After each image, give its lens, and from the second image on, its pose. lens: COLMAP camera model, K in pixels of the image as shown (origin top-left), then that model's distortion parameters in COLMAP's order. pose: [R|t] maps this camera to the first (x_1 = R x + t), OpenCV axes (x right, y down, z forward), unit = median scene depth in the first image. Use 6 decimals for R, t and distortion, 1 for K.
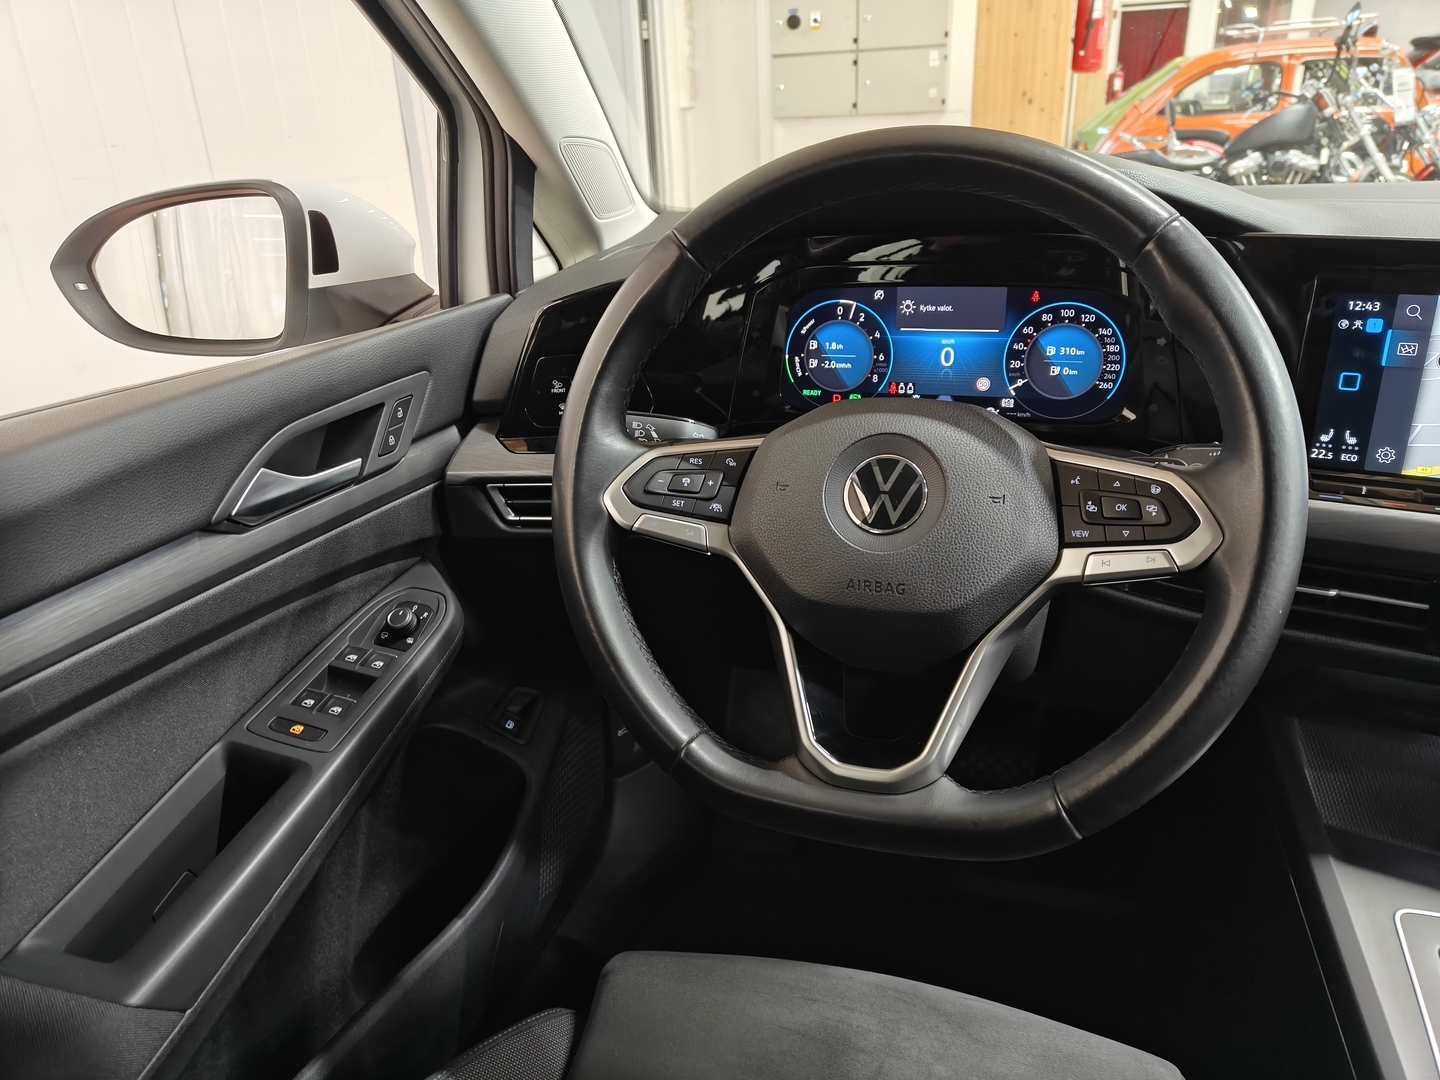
lens RADIAL K [[1002.3, 0, 720.5], [0, 1002.3, 537.3], [0, 0, 1]] dist [0.005132, -0.005208]
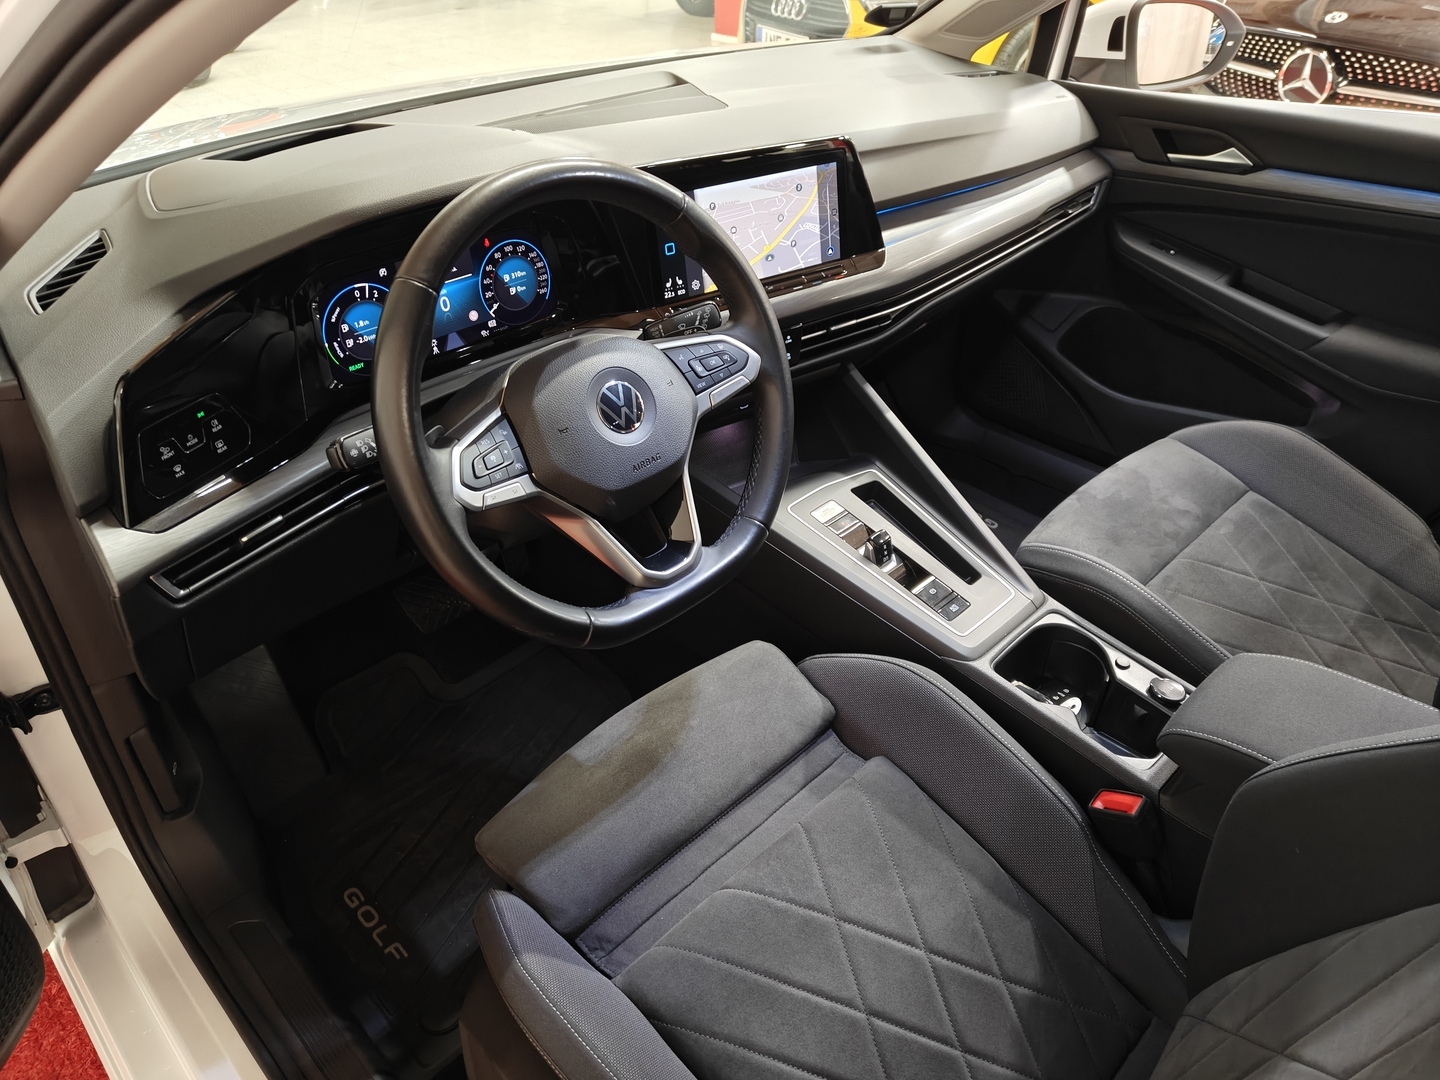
lens RADIAL K [[1036.7, 0, 720.0], [0, 1036.7, 540.0], [0, 0, 1]] dist [0.026167, -0.002736]
pose [[0.457992, -0.474945, 0.751446, -0.781117], [0.333663, 0.875352, 0.349897, -0.271980], [-0.823961, 0.090480, 0.559375, -0.010556]]
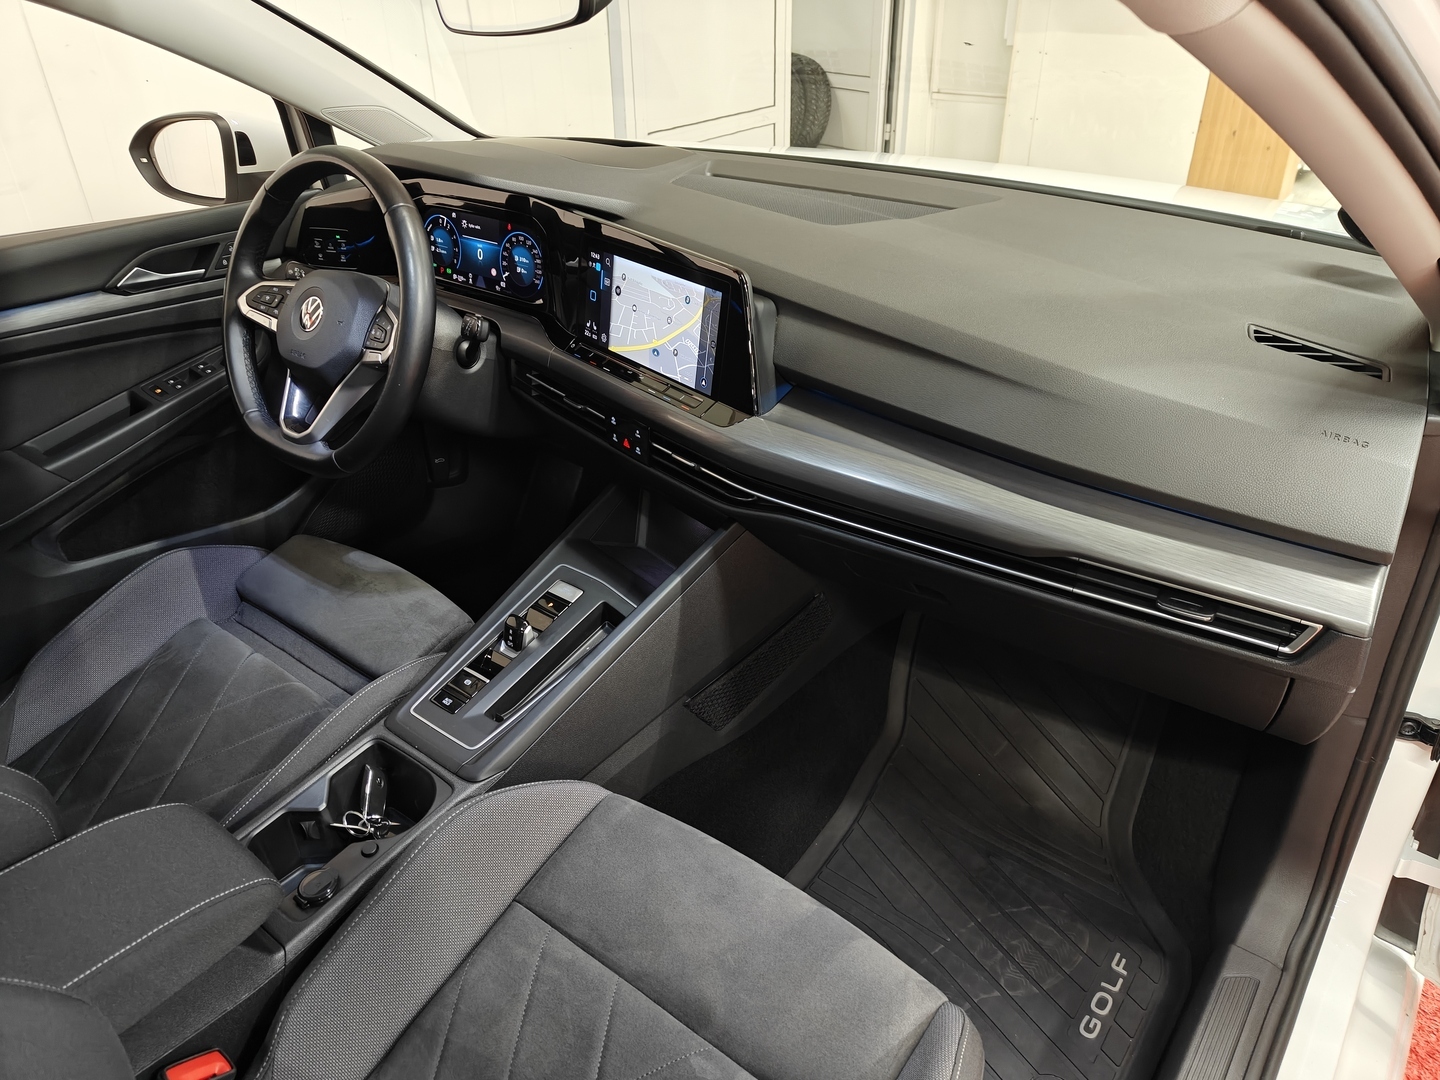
lens RADIAL K [[1000.5, 0, 720.0], [0, 1000.5, 540.0], [0, 0, 1]] dist [0.009409, -0.006815]
pose [[0.937955, 0.204924, -0.279725, 1.288535], [-0.158877, 0.971007, 0.178616, -0.072298], [0.308217, -0.123092, 0.943319, -0.668107]]
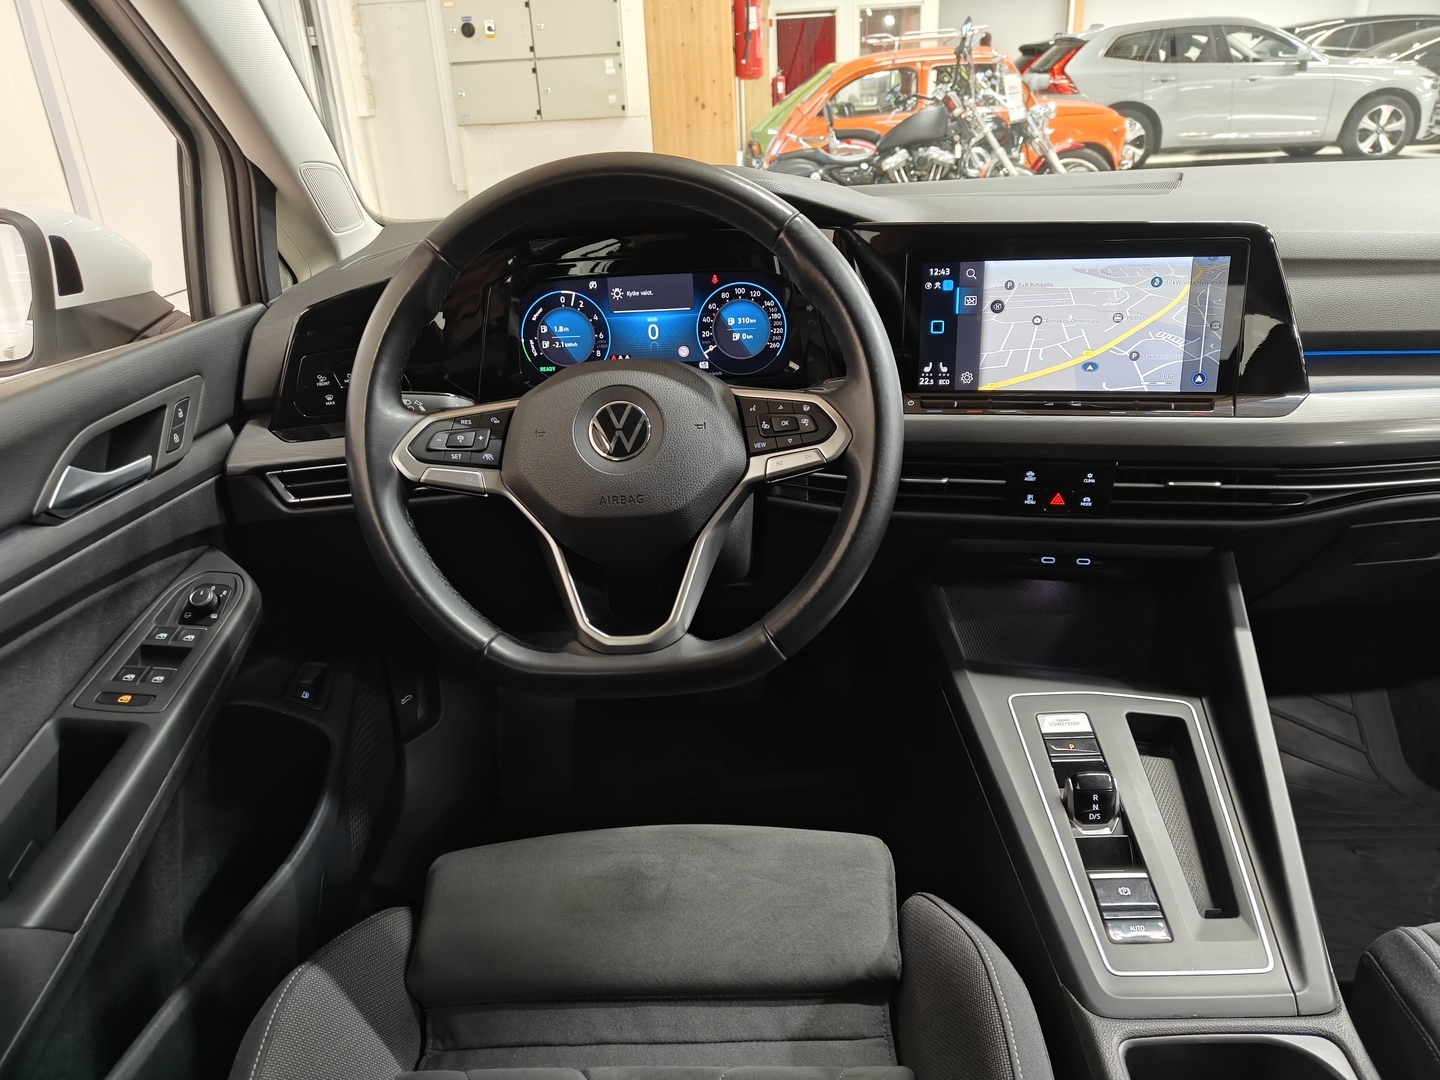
lens RADIAL K [[1004.2, 0, 709.8], [0, 1004.2, 540.9], [0, 0, 1]] dist [0.024503, -0.030220]
pose [[0.961045, -0.118447, 0.249727, -0.050864], [0.118660, 0.992833, 0.014259, 0.071164], [-0.249626, 0.015929, 0.968211, -0.231611]]
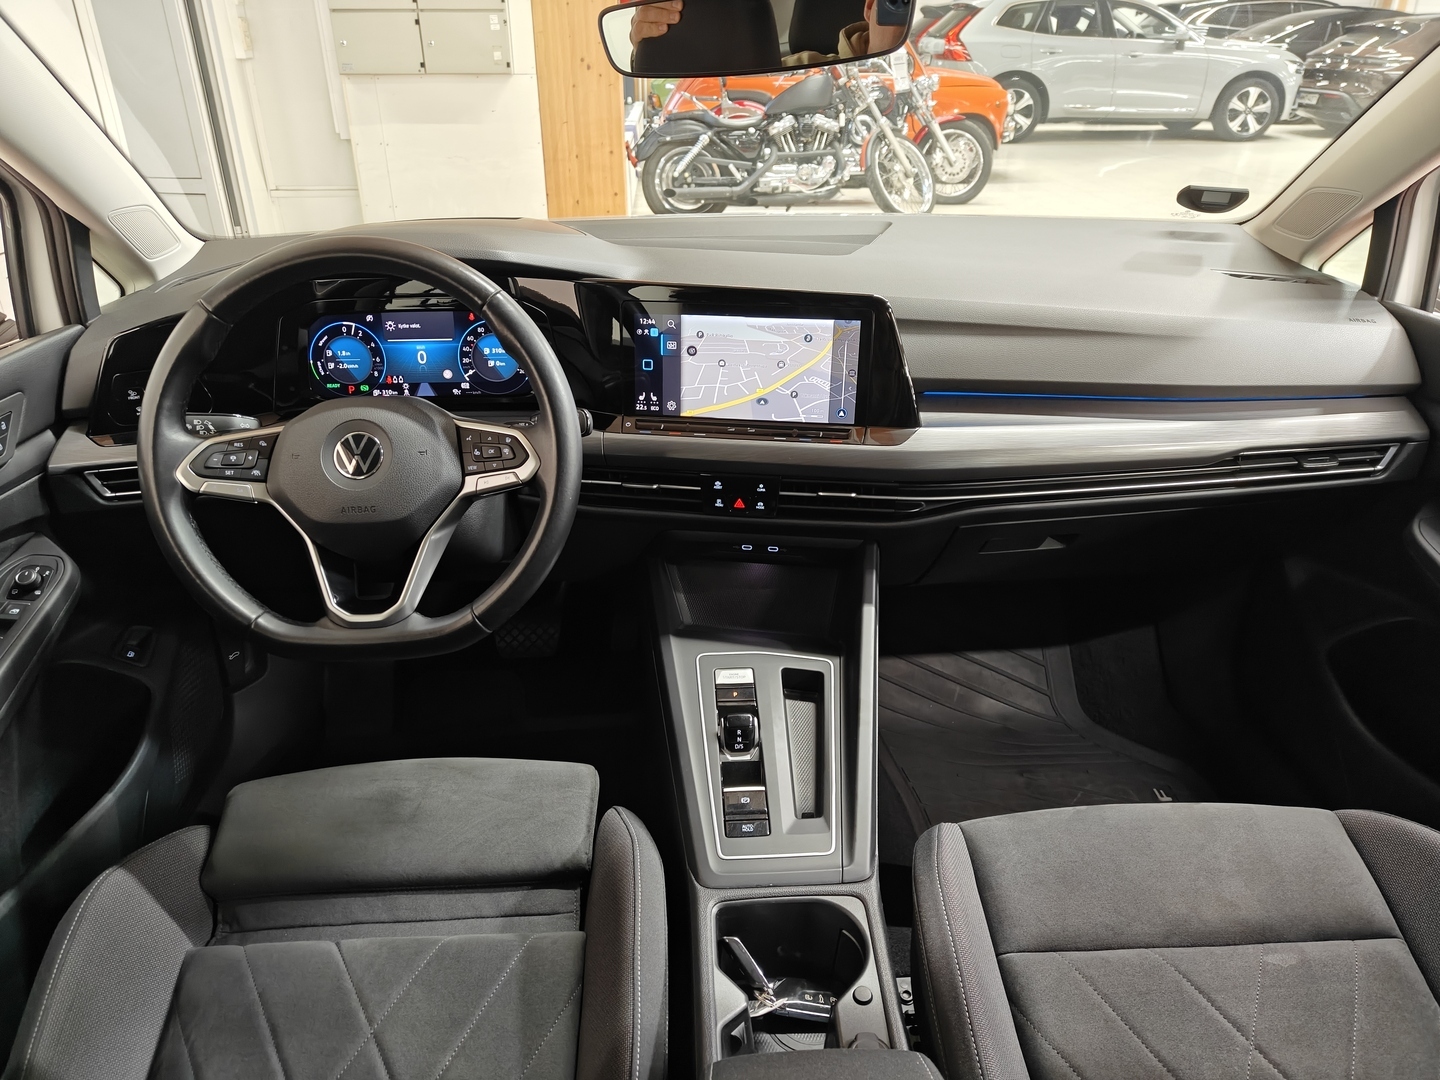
lens RADIAL K [[1000.5, 0, 720.0], [0, 1000.5, 540.0], [0, 0, 1]] dist [0.009409, -0.006815]
pose [[0.934609, -0.122669, 0.333854, 0.111389], [0.102204, 0.991680, 0.078260, 0.021267], [-0.340676, -0.039021, 0.939371, -0.601291]]
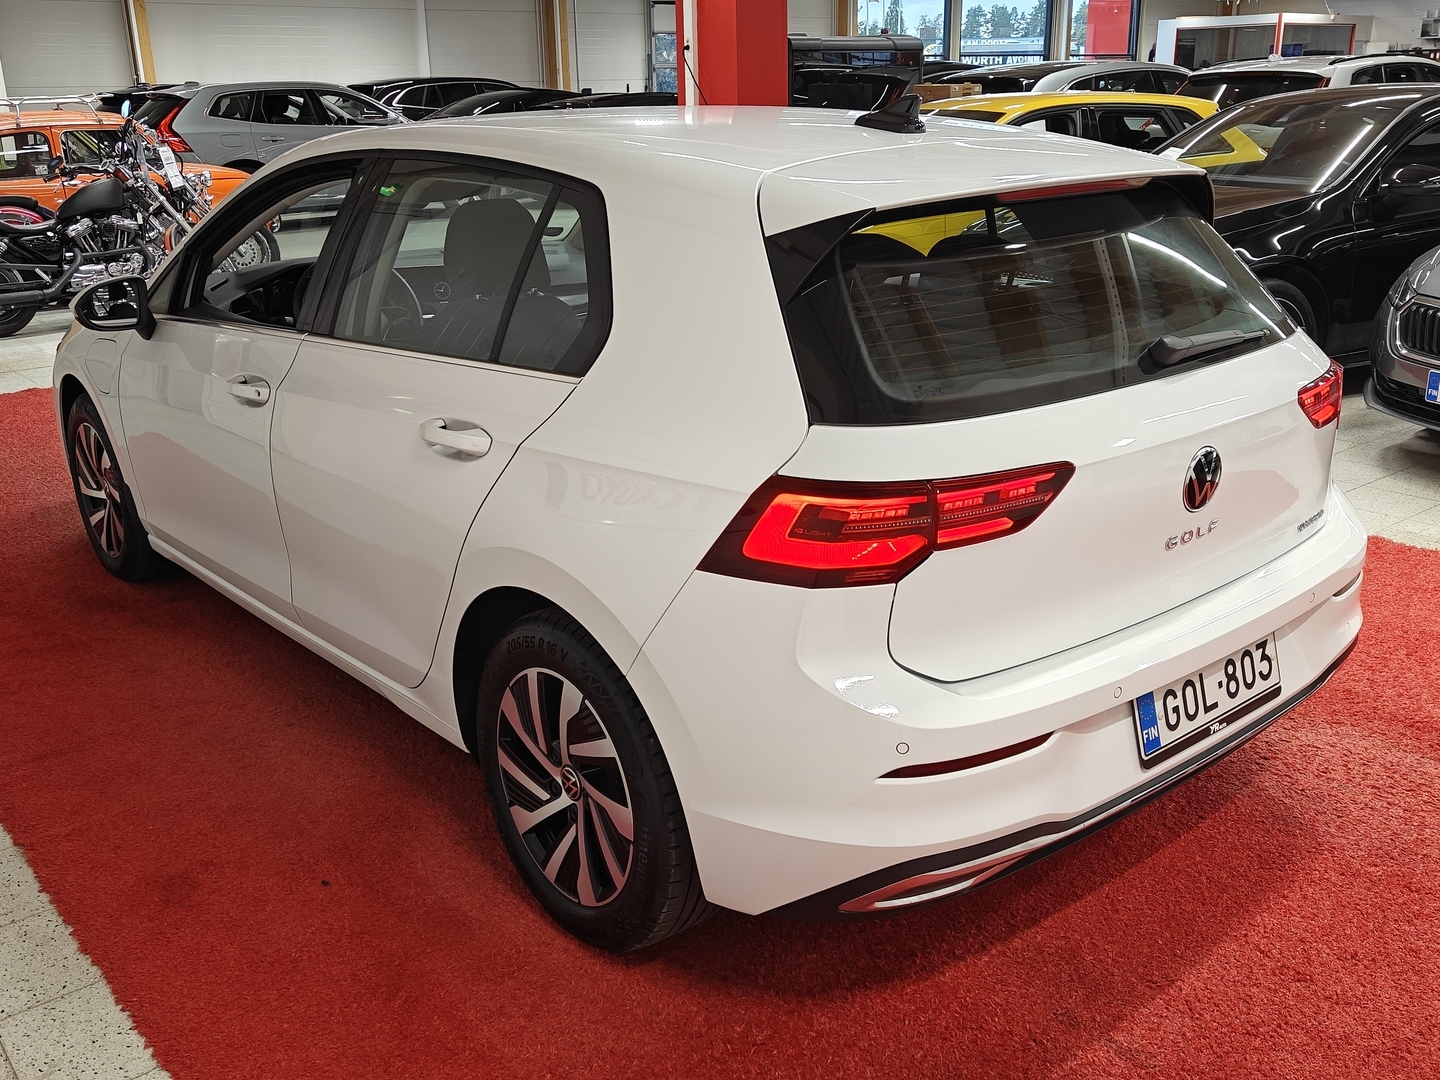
lens RADIAL K [[1340.0, 0, 720.0], [0, 1340.0, 540.0], [0, 0, 1]] dist [0.010090, 0.010543]
pose [[0.527886, -0.238970, 0.815003, -3.489795], [0.327765, 0.942584, 0.064081, 0.874418], [-0.783522, 0.233302, 0.575902, -3.084274]]
